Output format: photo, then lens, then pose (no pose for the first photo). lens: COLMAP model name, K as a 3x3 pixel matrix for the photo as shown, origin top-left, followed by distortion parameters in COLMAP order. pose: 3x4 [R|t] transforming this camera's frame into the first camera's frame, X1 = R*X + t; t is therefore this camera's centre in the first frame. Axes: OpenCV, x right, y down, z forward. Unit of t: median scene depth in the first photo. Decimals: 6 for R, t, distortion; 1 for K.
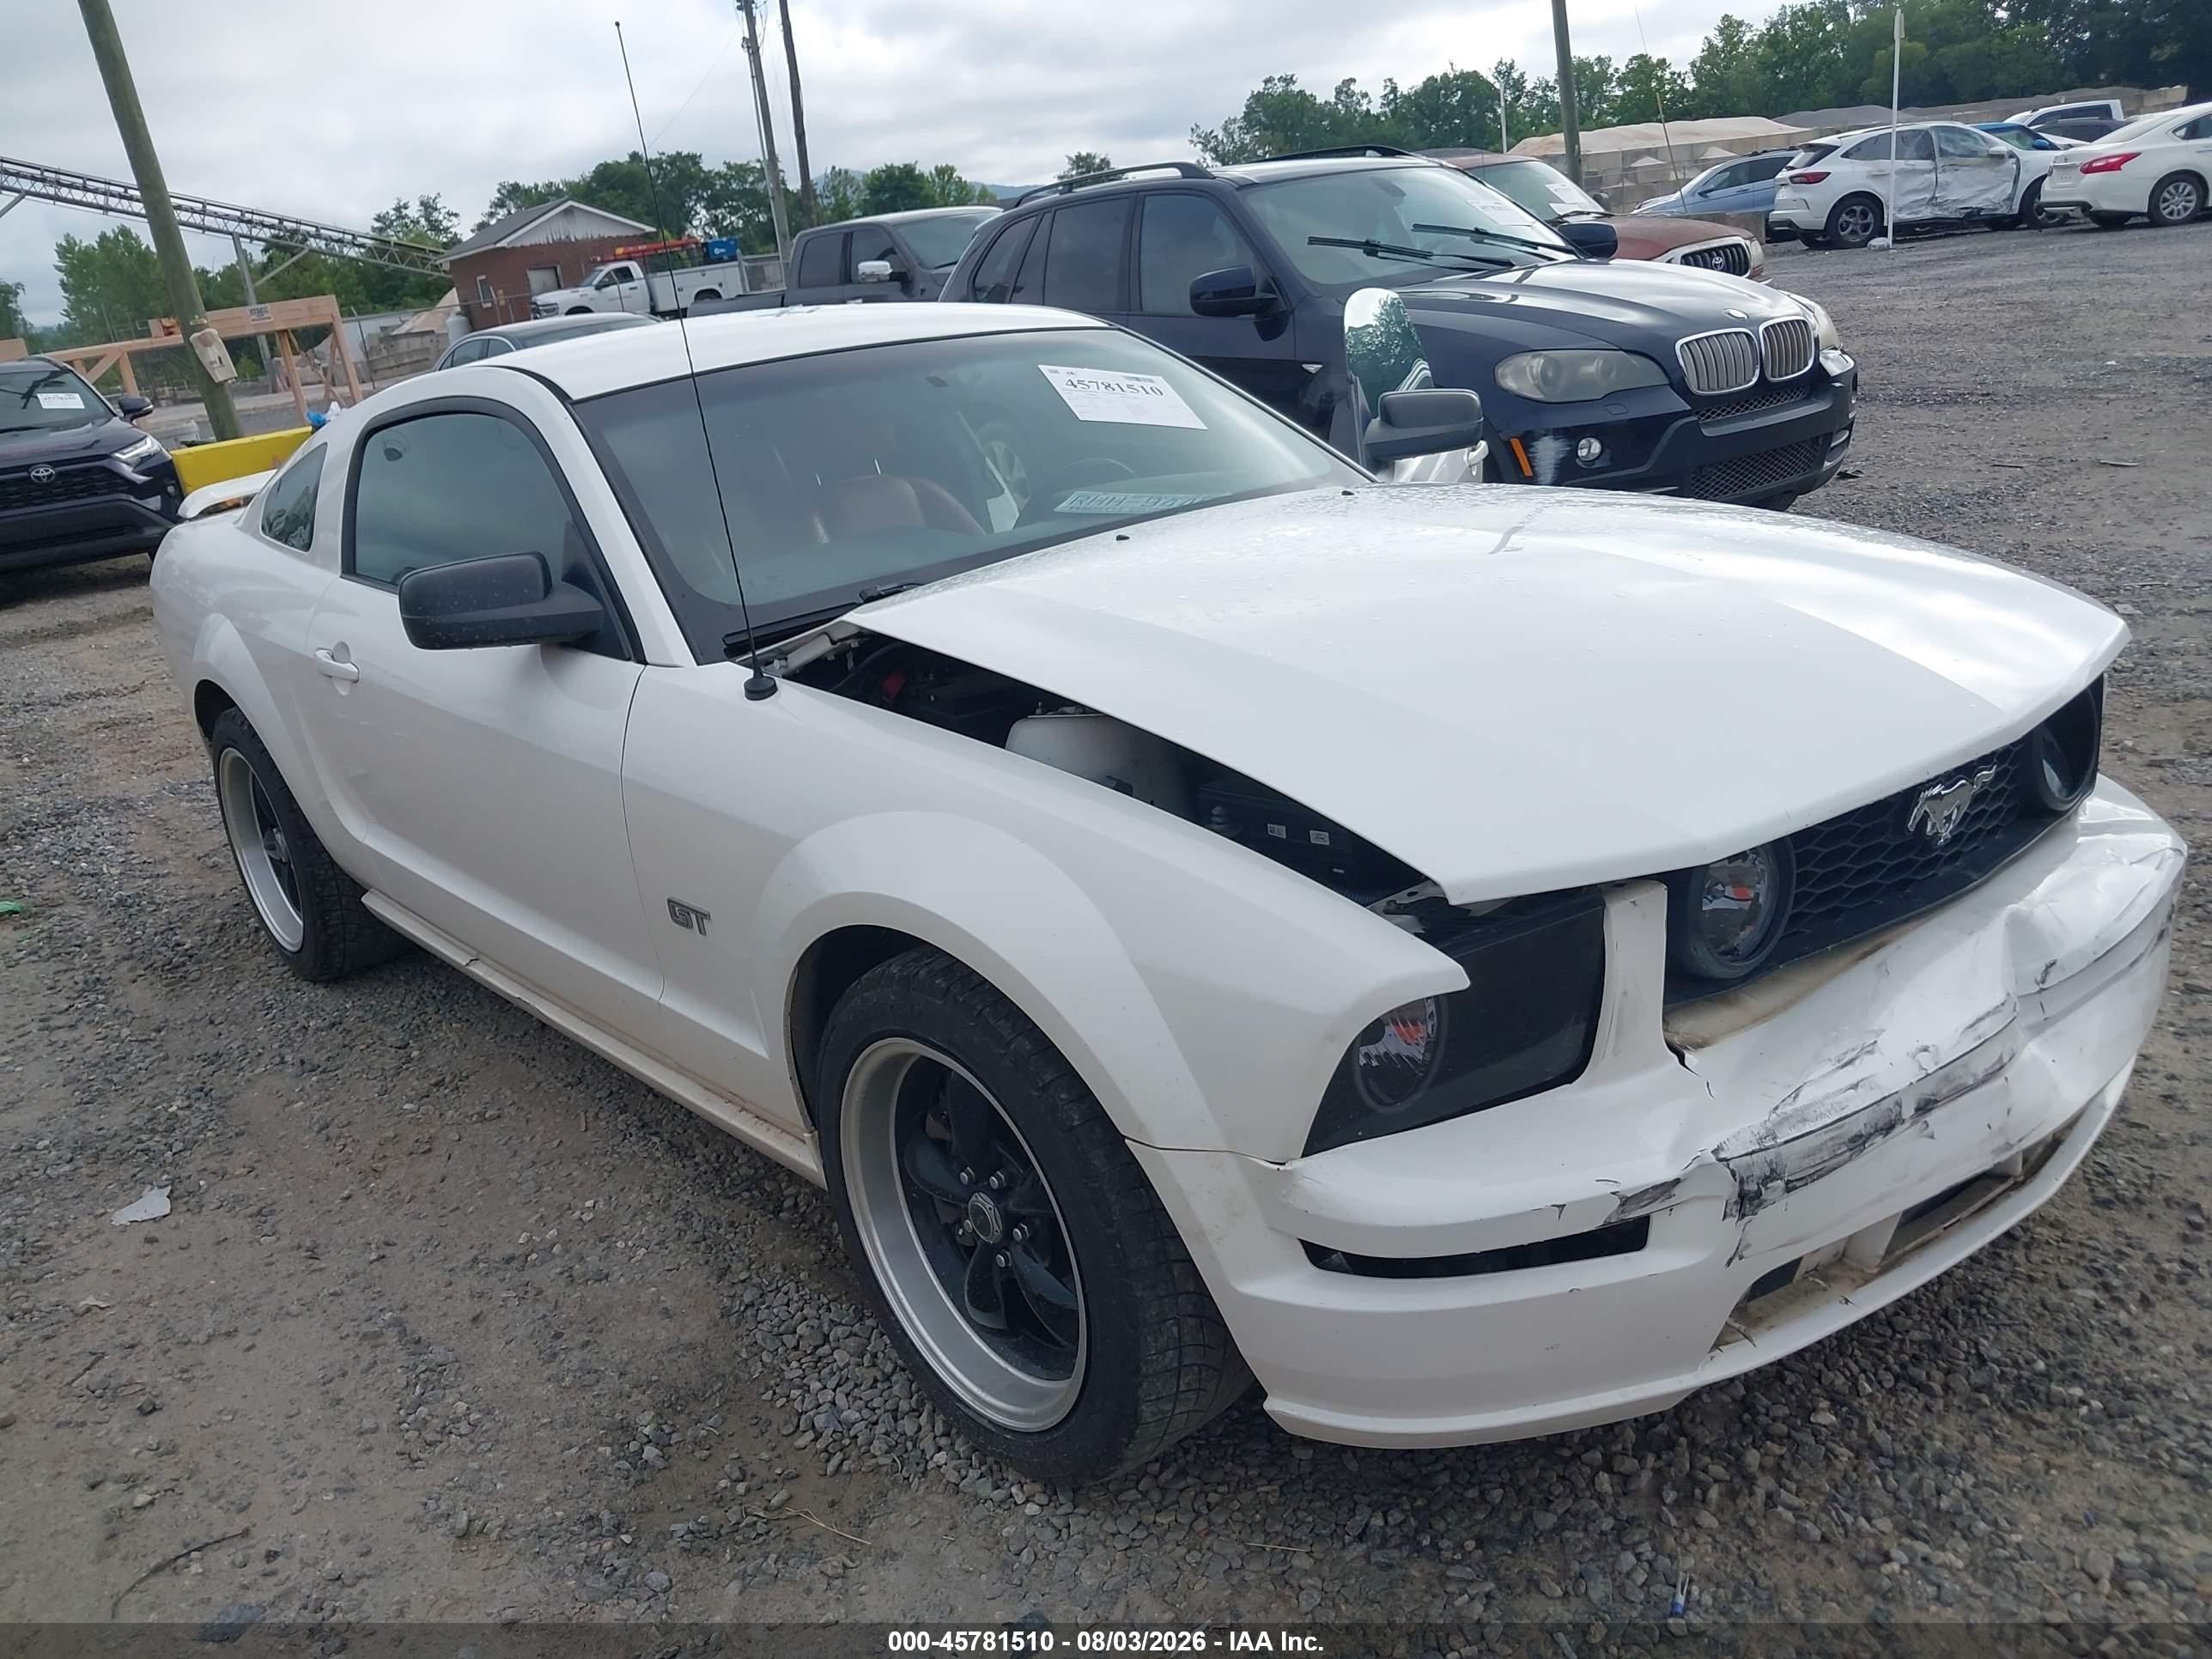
lens RADIAL K [[1827.6, 0, 1106.0], [0, 1827.6, 829.5], [0, 0, 1]] dist [-0.010992, 0.002019]
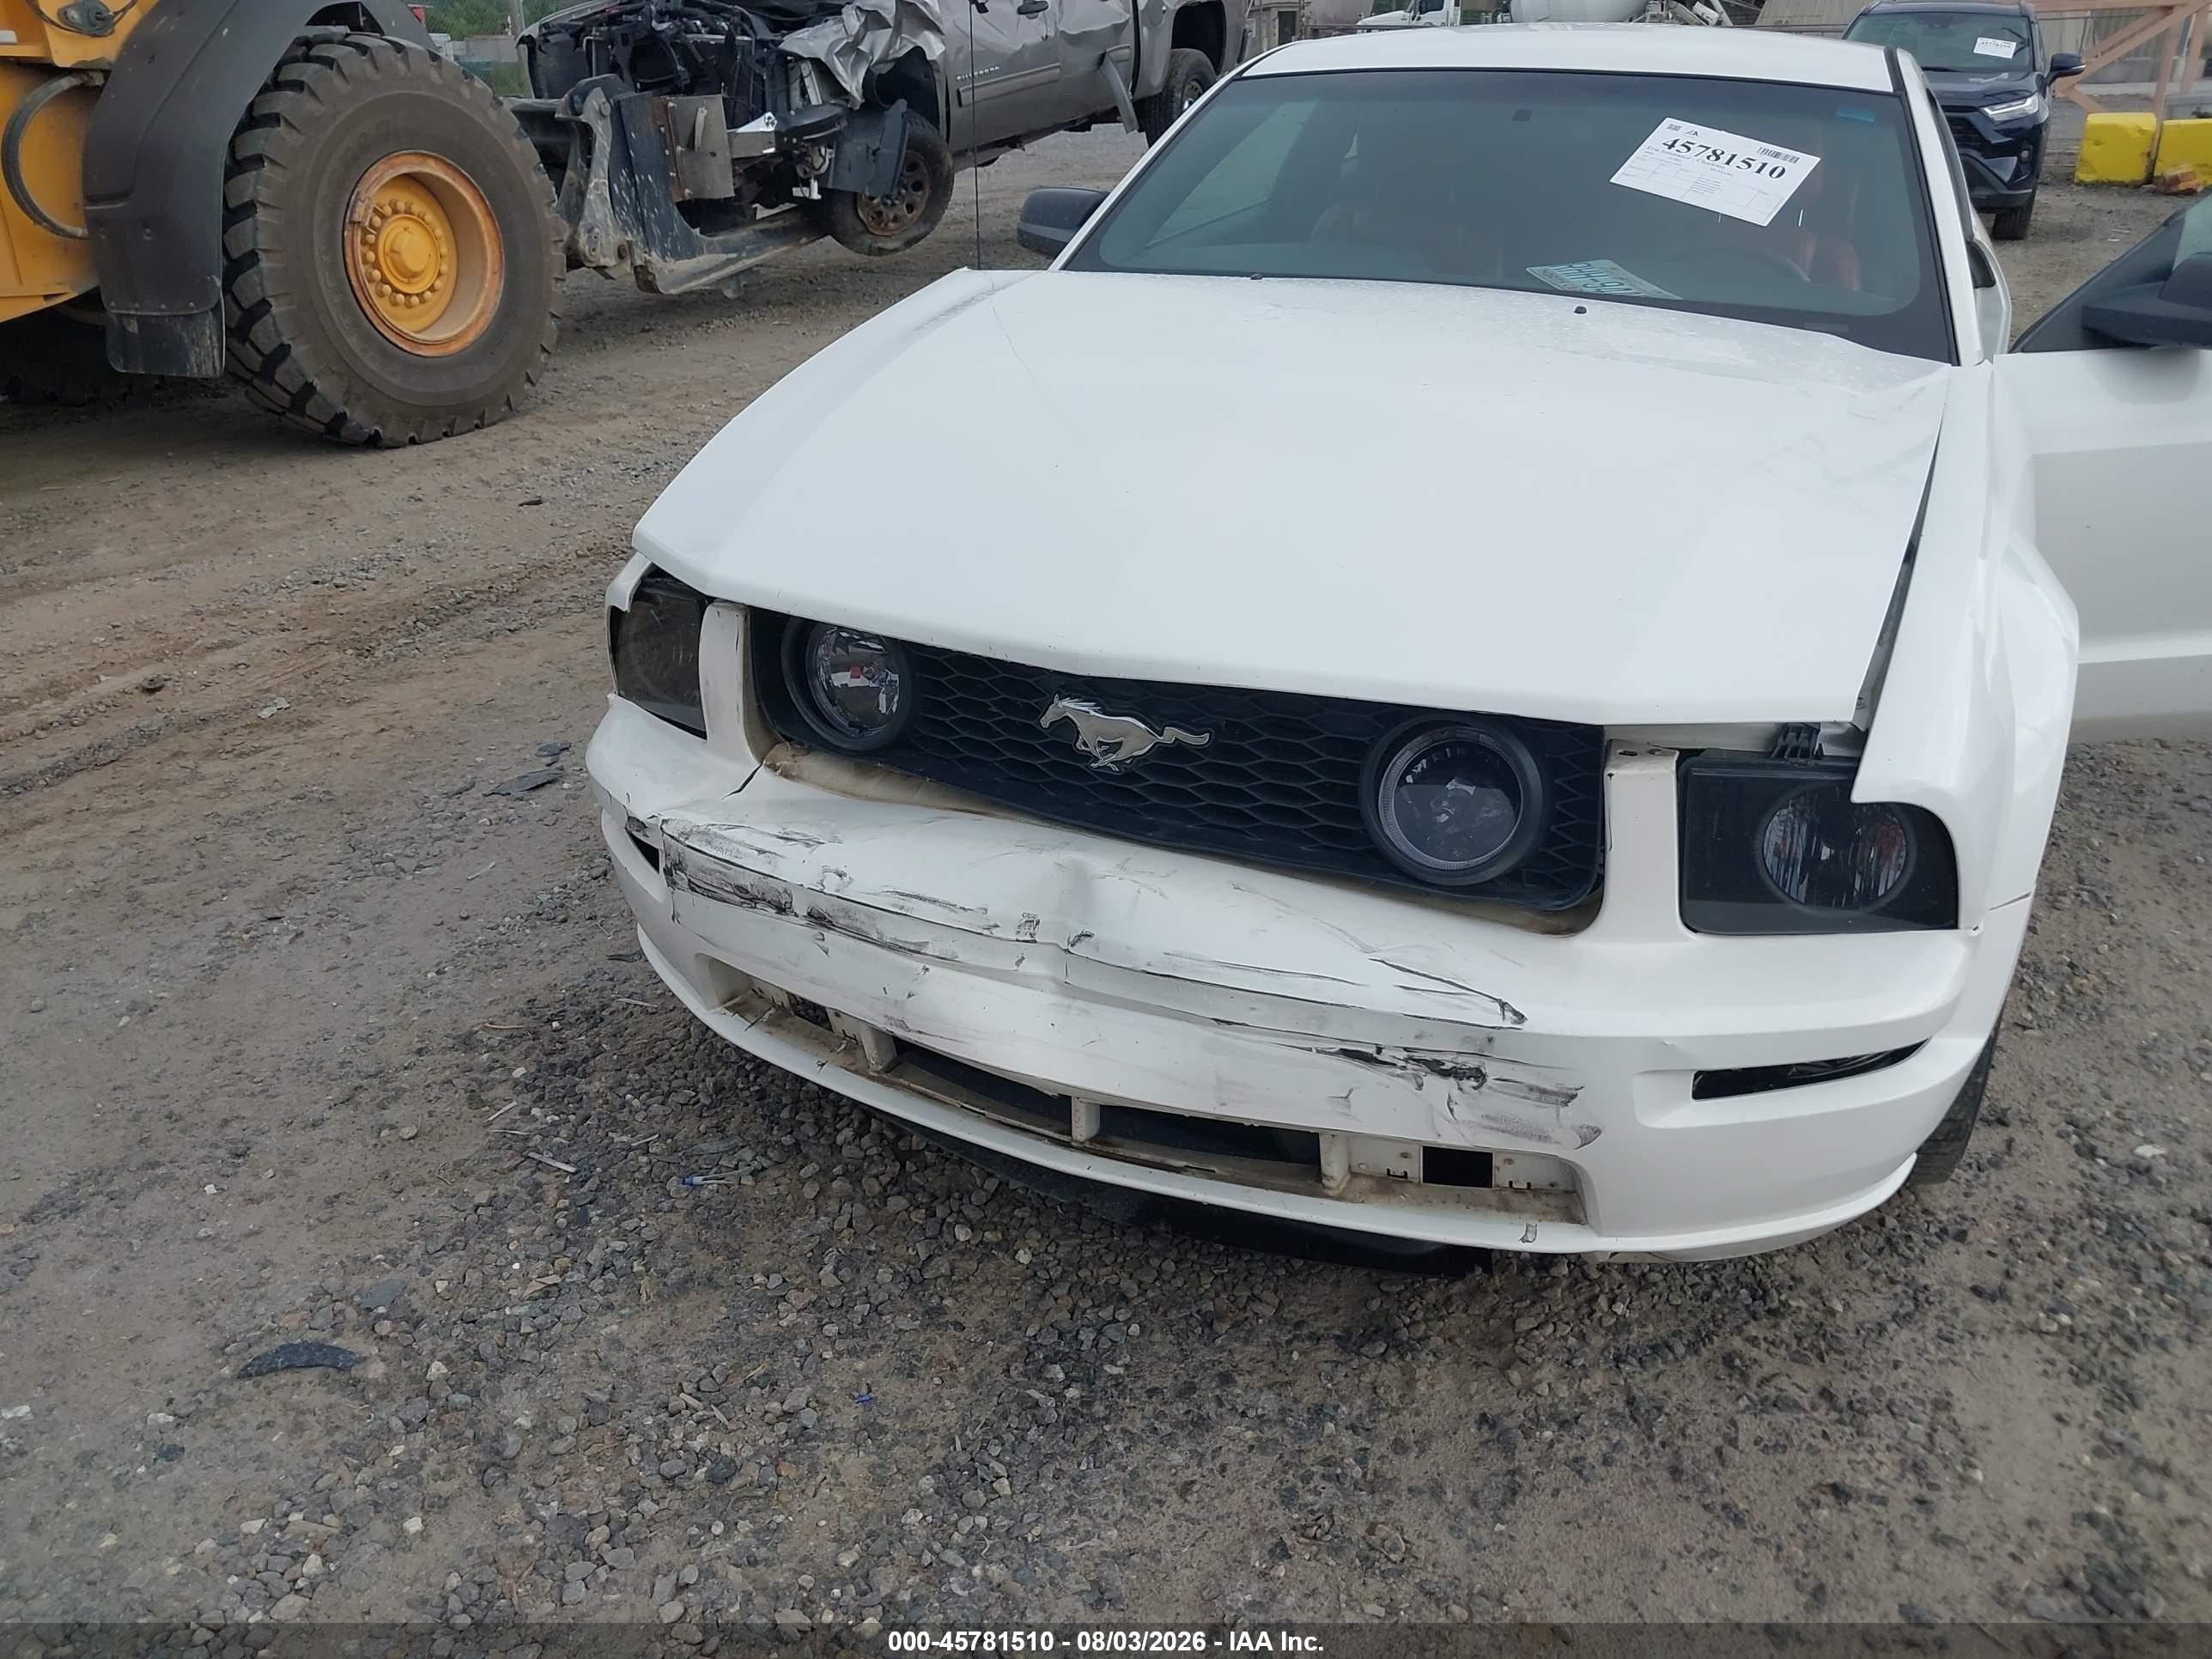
lens RADIAL K [[1796.9, 0, 1106.0], [0, 1796.9, 829.5], [0, 0, 1]] dist [0.003681, 0.025379]
pose [[0.418431, 0.473274, -0.775195, 0.126607], [-0.325118, 0.874998, 0.358715, -0.031153], [0.848065, 0.101932, 0.519996, 0.058014]]
